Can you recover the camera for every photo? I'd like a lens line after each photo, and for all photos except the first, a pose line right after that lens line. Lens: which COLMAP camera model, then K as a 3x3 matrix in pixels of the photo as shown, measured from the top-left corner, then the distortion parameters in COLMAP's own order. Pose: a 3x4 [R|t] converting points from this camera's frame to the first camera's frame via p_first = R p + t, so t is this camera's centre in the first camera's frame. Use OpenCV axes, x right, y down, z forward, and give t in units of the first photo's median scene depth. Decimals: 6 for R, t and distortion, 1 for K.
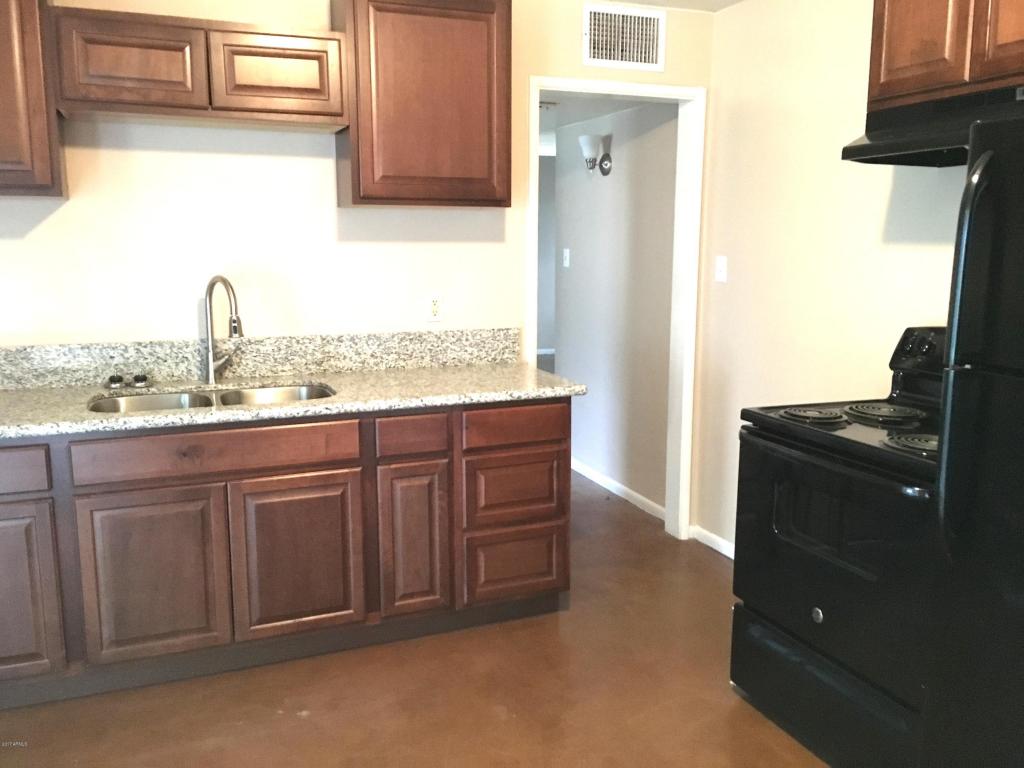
lens RADIAL K [[865.2, 0, 510.4], [0, 865.2, 381.5], [0, 0, 1]] dist [0.056108, -0.077637]
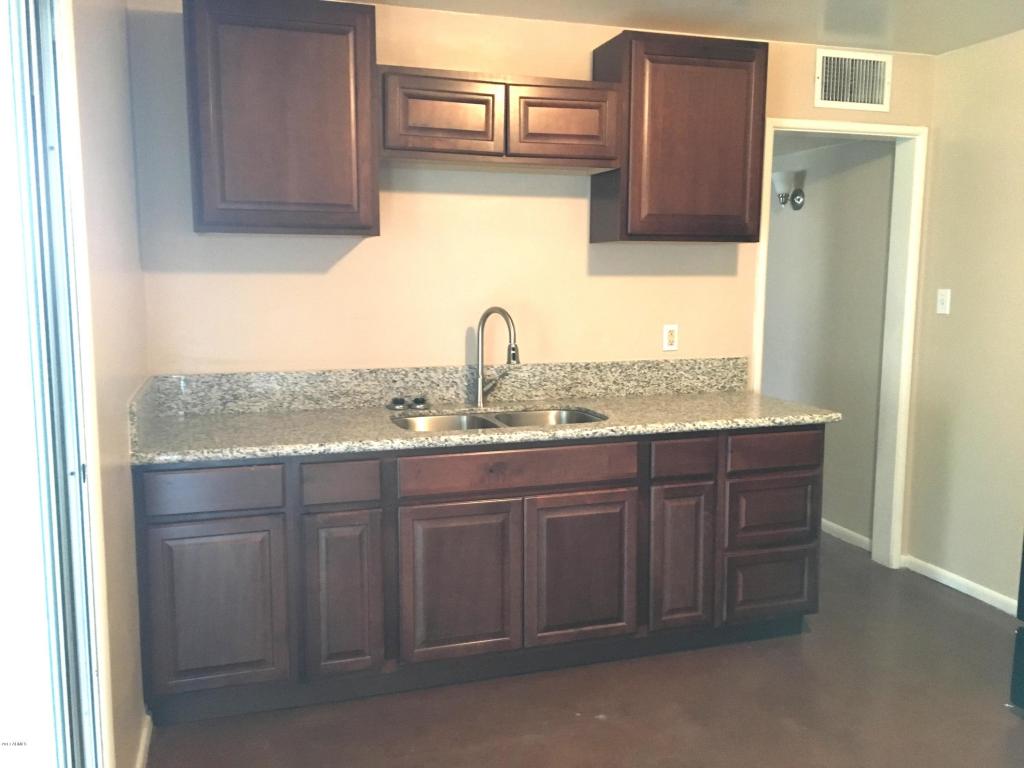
lens RADIAL K [[865.2, 0, 507.8], [0, 865.2, 383.9], [0, 0, 1]] dist [0.056108, -0.077637]
pose [[0.996993, 0.010970, -0.076714, -0.233559], [-0.013474, 0.999390, -0.032211, 0.008650], [0.076314, 0.033147, 0.996533, -0.070267]]
